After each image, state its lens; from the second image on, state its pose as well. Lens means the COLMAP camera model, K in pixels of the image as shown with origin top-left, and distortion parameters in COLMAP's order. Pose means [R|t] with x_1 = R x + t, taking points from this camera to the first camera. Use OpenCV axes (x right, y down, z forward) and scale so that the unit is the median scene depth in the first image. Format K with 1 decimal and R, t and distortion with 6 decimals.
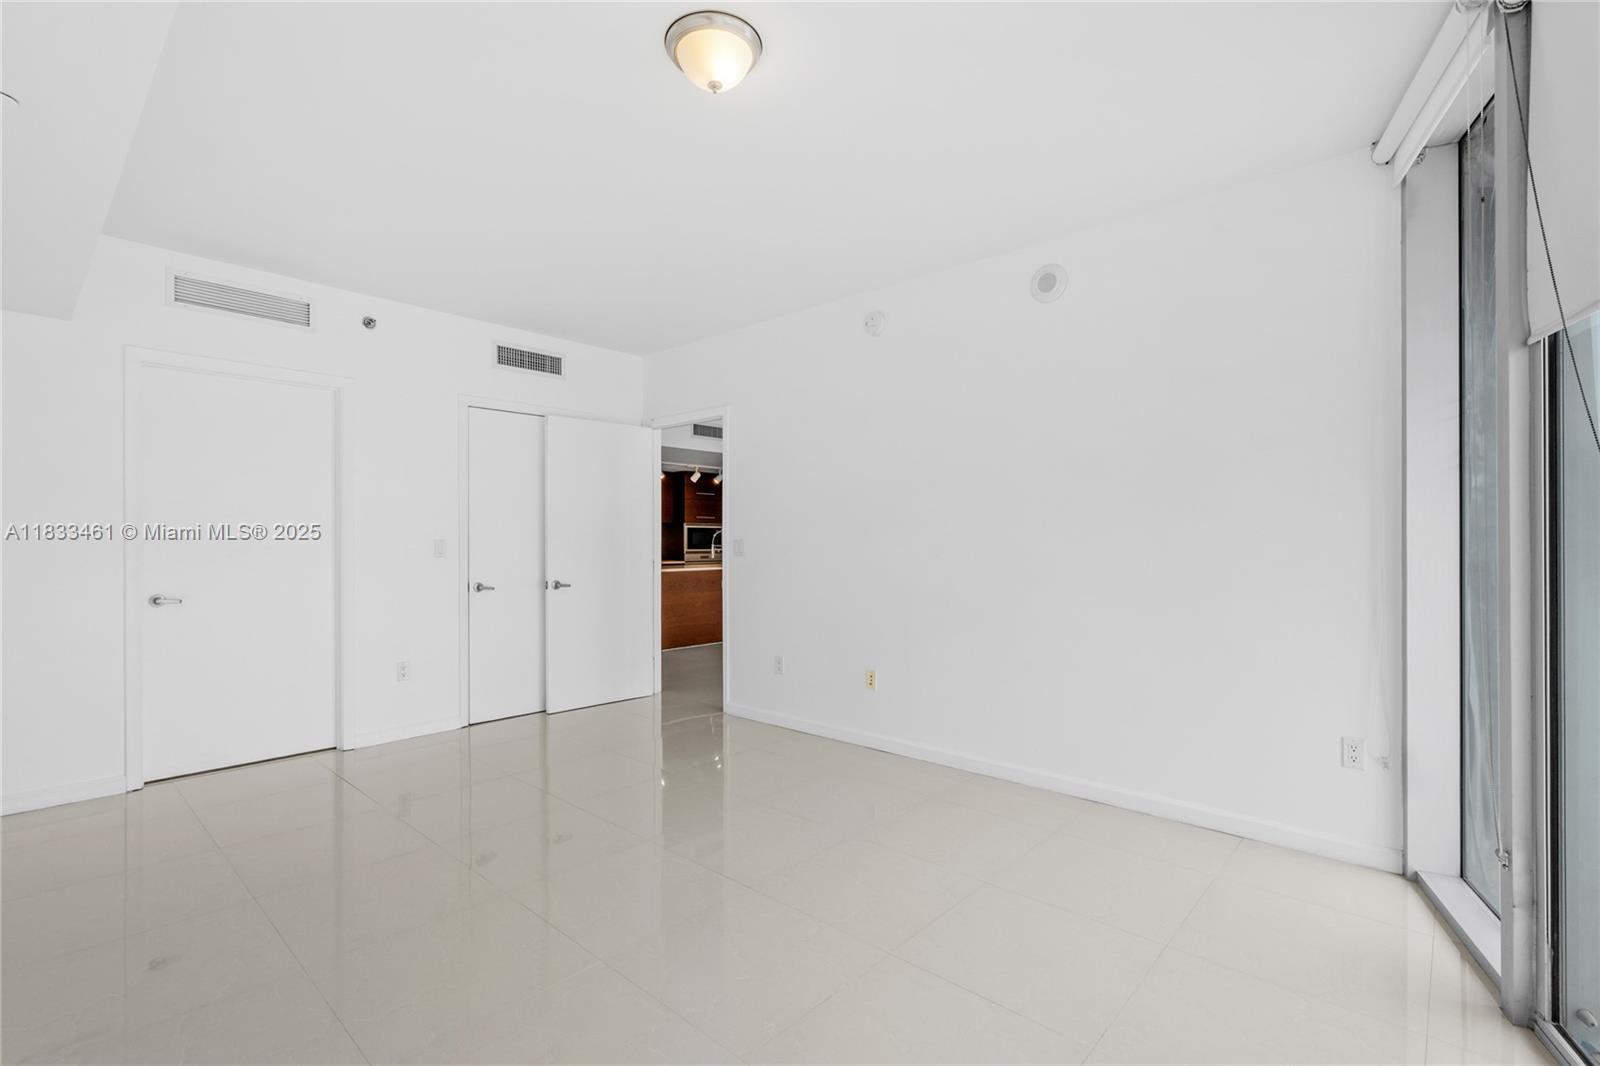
lens RADIAL K [[759.0, 0, 798.2], [0, 759.0, 540.0], [0, 0, 1]] dist [0.015779, 0.000741]
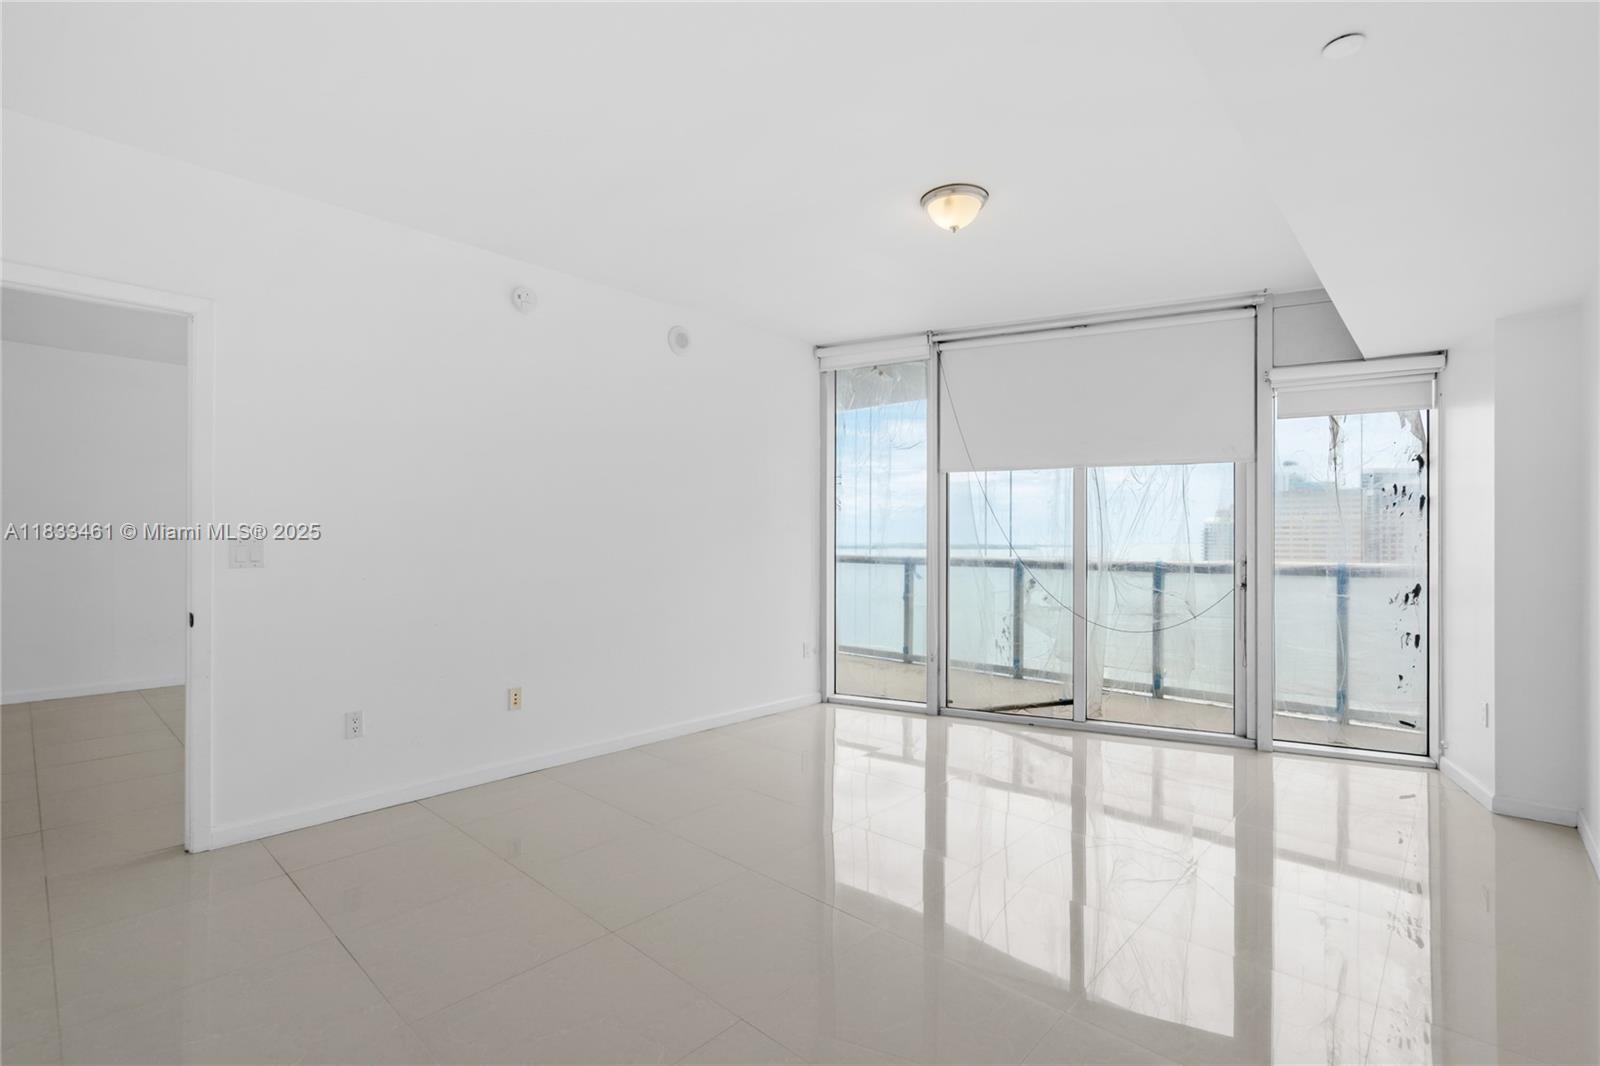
lens RADIAL K [[752.2, 0, 800.0], [0, 752.2, 533.0], [0, 0, 1]] dist [0.016580, -0.000330]
pose [[0.014248, 0.002517, 0.999895, -0.752433], [-0.001832, 0.999995, -0.002491, -0.008961], [-0.999897, -0.001797, 0.014252, 0.624852]]
